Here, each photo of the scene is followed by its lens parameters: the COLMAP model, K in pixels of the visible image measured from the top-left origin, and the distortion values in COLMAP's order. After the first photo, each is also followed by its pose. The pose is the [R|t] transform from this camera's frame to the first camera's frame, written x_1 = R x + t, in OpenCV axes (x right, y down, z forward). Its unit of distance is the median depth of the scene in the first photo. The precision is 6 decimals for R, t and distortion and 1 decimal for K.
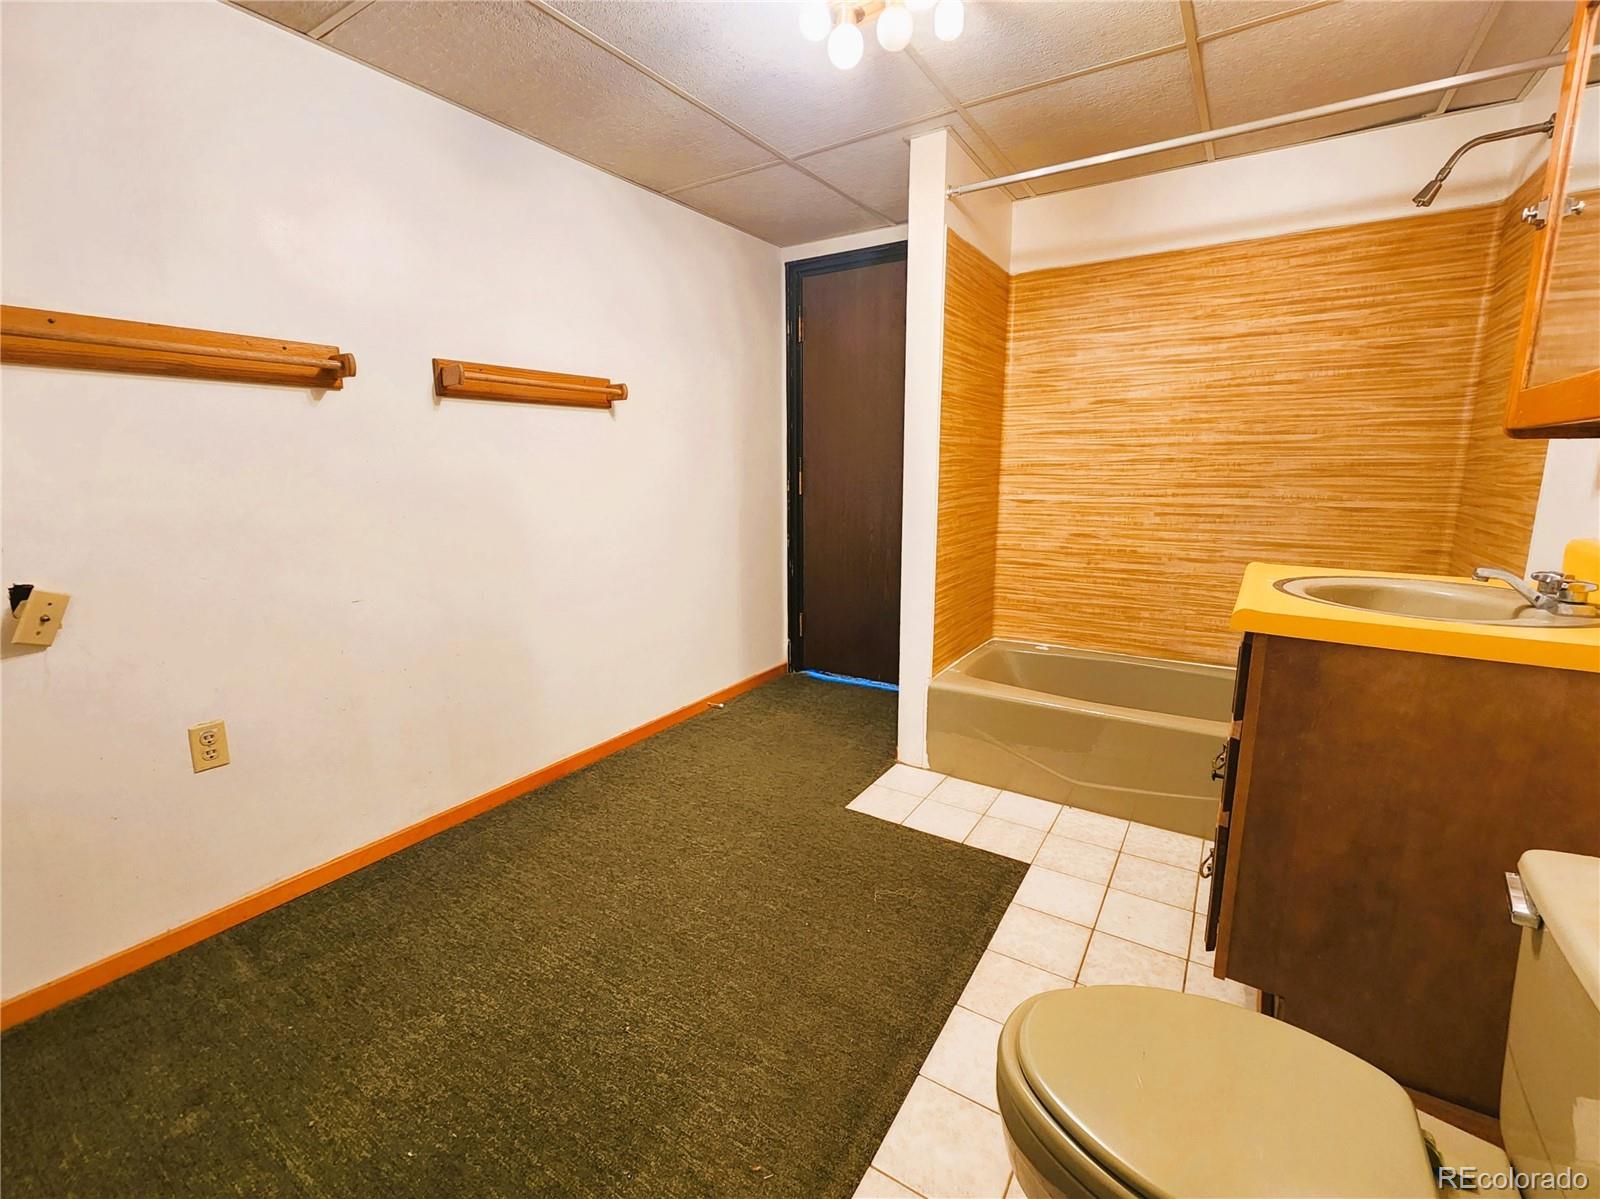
lens RADIAL K [[688.6, 0, 800.0], [0, 688.6, 599.5], [0, 0, 1]] dist [-0.011251, 0.000204]
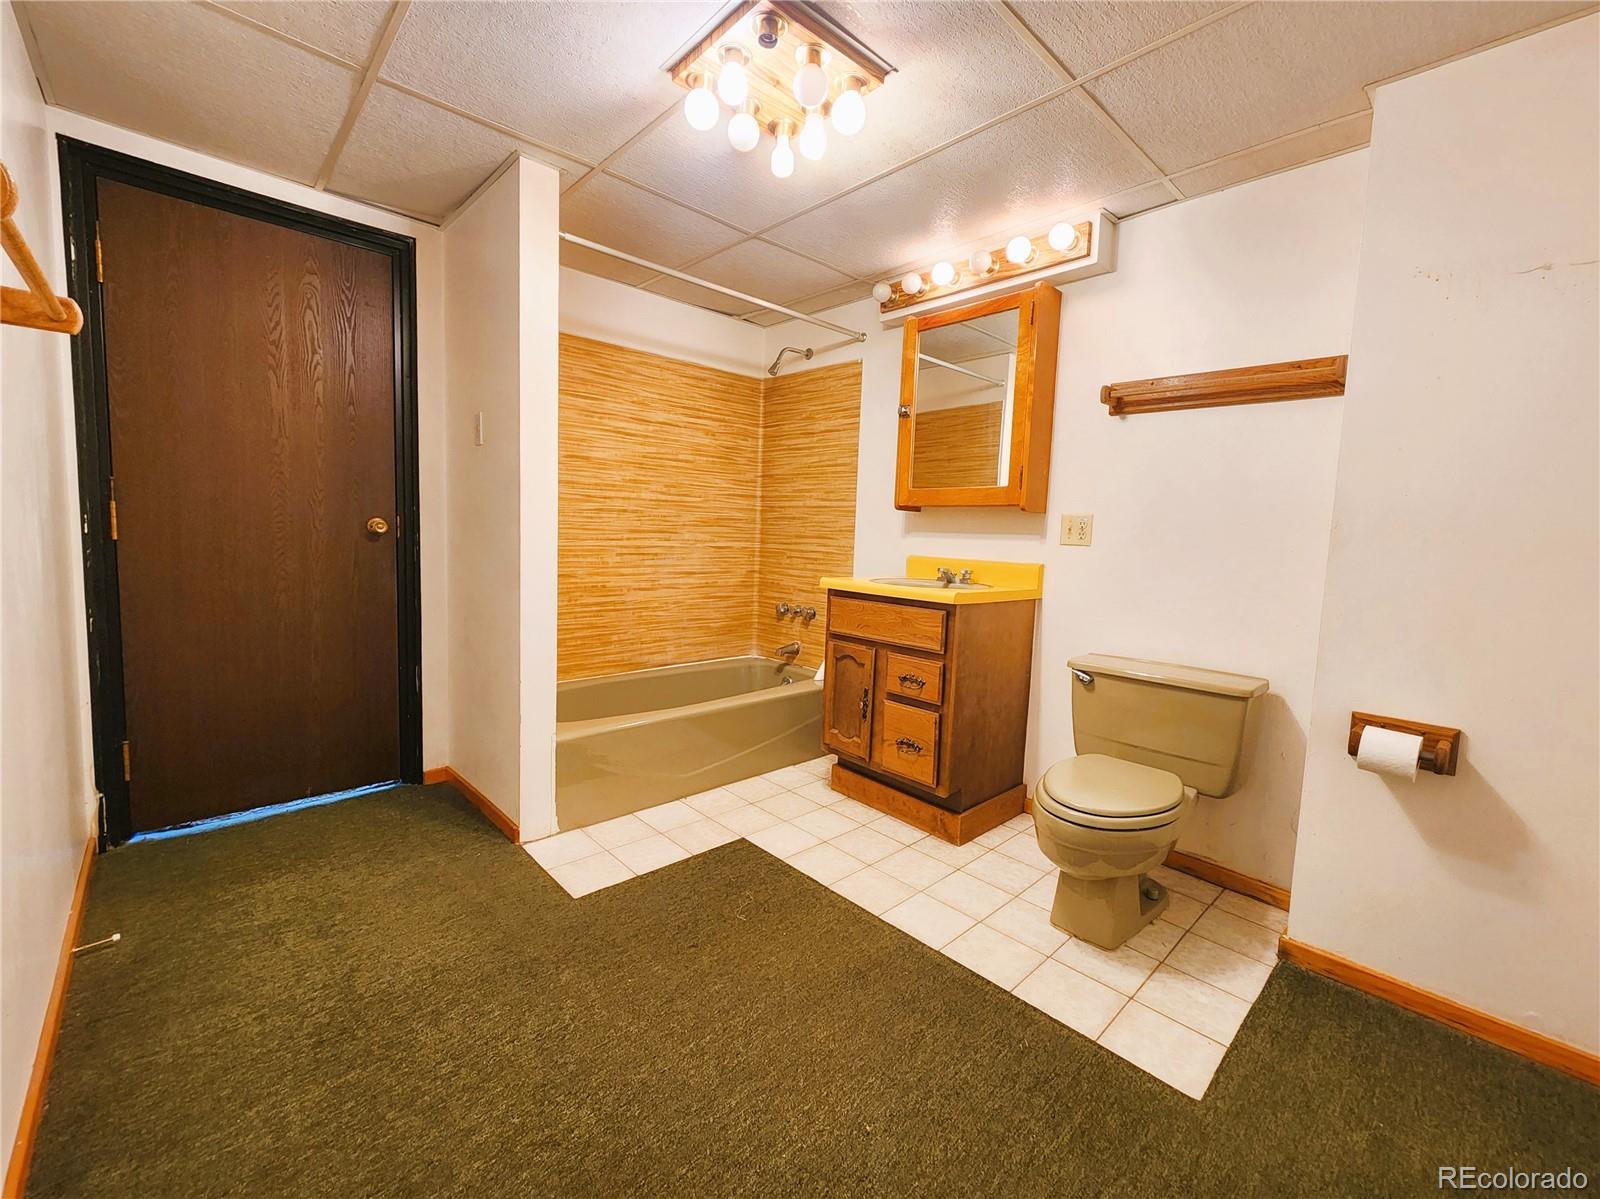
lens RADIAL K [[661.2, 0, 800.0], [0, 661.2, 599.5], [0, 0, 1]] dist [-0.001420, -0.000276]
pose [[0.236649, -0.085964, 0.967785, -0.587993], [0.152230, 0.987057, 0.050451, -0.059493], [-0.959595, 0.135387, 0.246672, 0.442846]]
